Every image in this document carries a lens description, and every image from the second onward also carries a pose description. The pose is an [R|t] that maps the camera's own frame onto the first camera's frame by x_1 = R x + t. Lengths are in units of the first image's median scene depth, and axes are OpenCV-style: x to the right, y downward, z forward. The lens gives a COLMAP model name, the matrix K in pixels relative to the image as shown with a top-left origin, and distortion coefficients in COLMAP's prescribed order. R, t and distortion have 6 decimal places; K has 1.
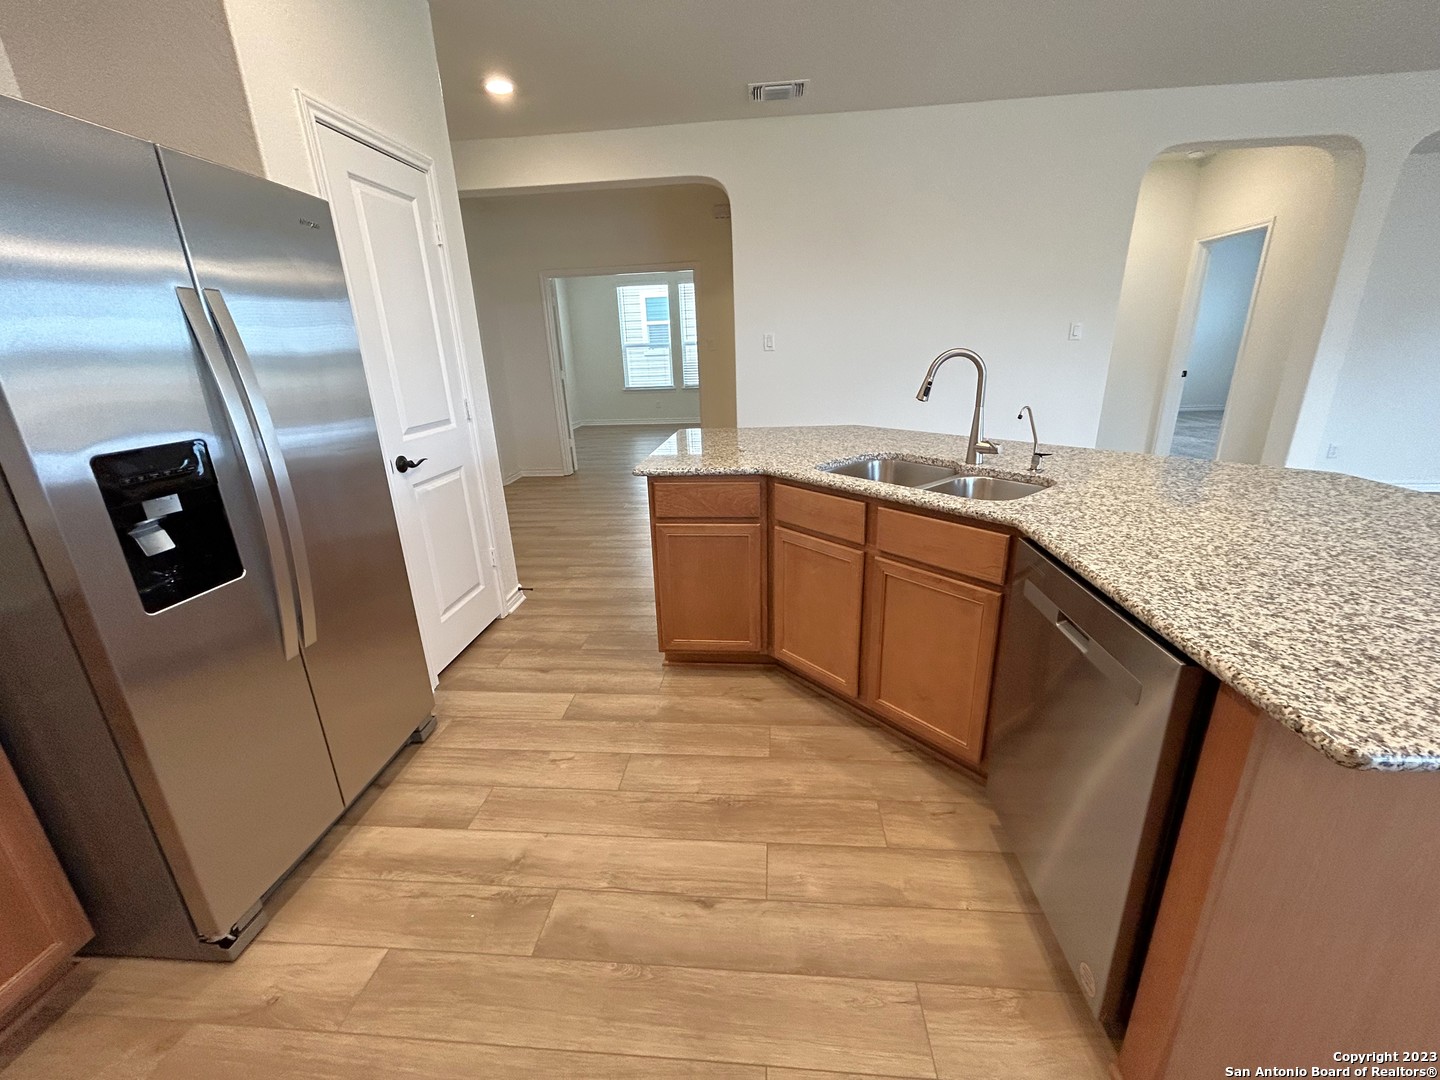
lens RADIAL K [[585.3, 0, 719.4], [0, 585.3, 540.0], [0, 0, 1]] dist [-0.001838, -0.000663]
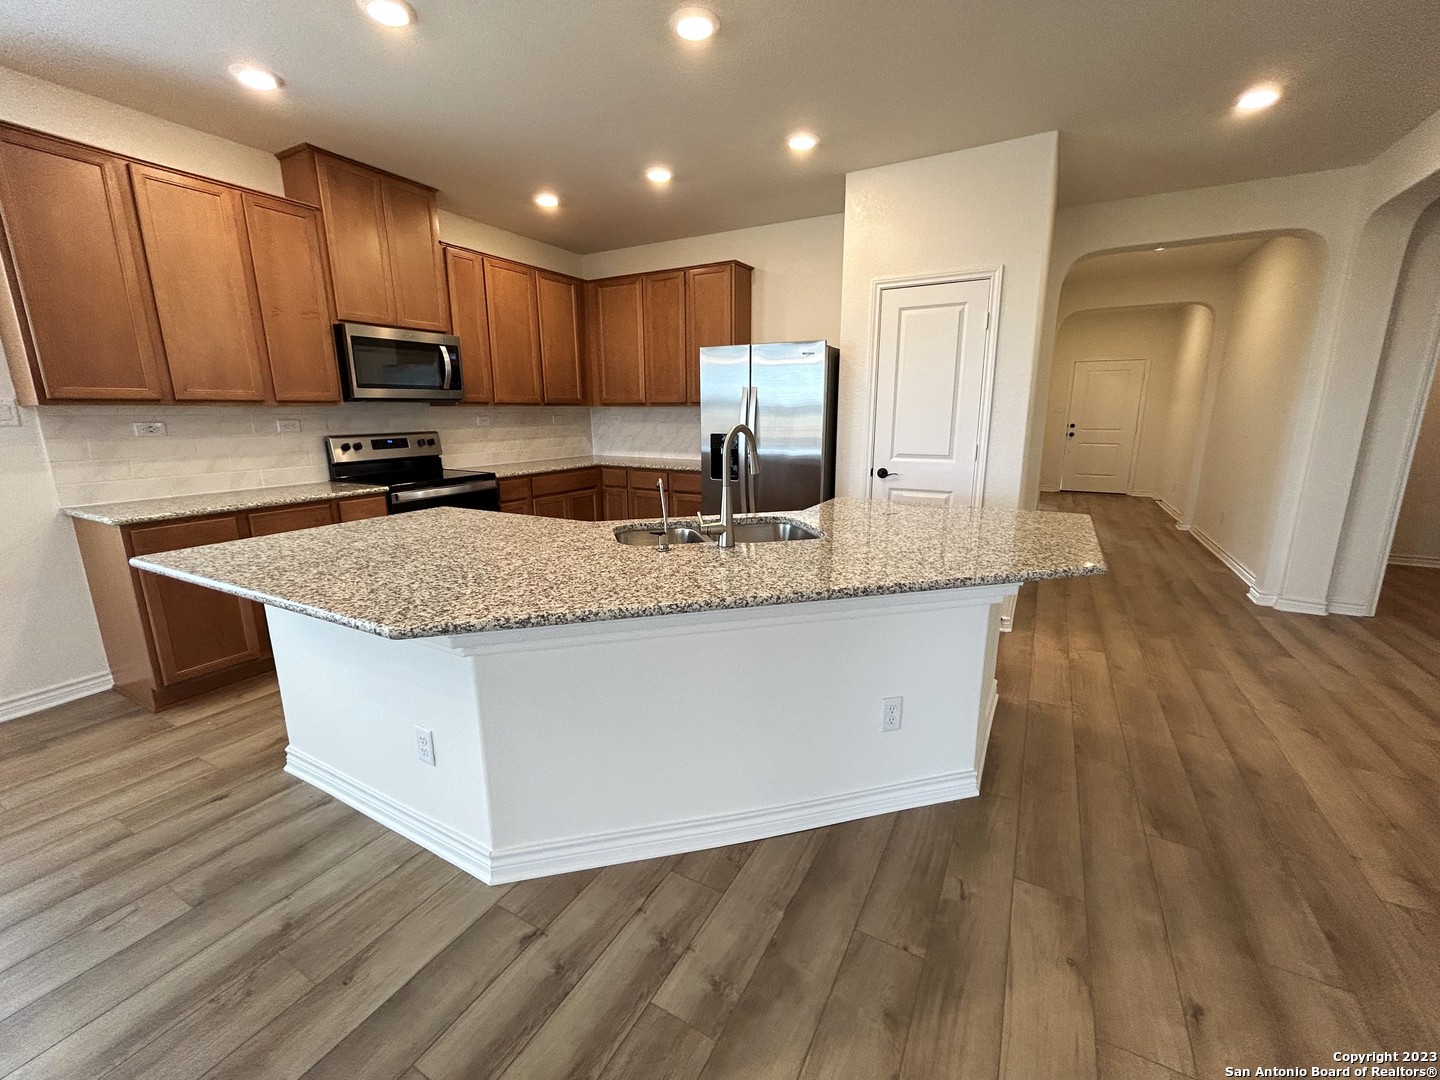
lens RADIAL K [[585.3, 0, 721.0], [0, 585.3, 539.8], [0, 0, 1]] dist [-0.001838, -0.000663]
pose [[-0.403336, 0.233250, -0.884825, 1.203217], [-0.272414, 0.892515, 0.359453, -0.451602], [0.873562, 0.386019, -0.296443, 1.211609]]
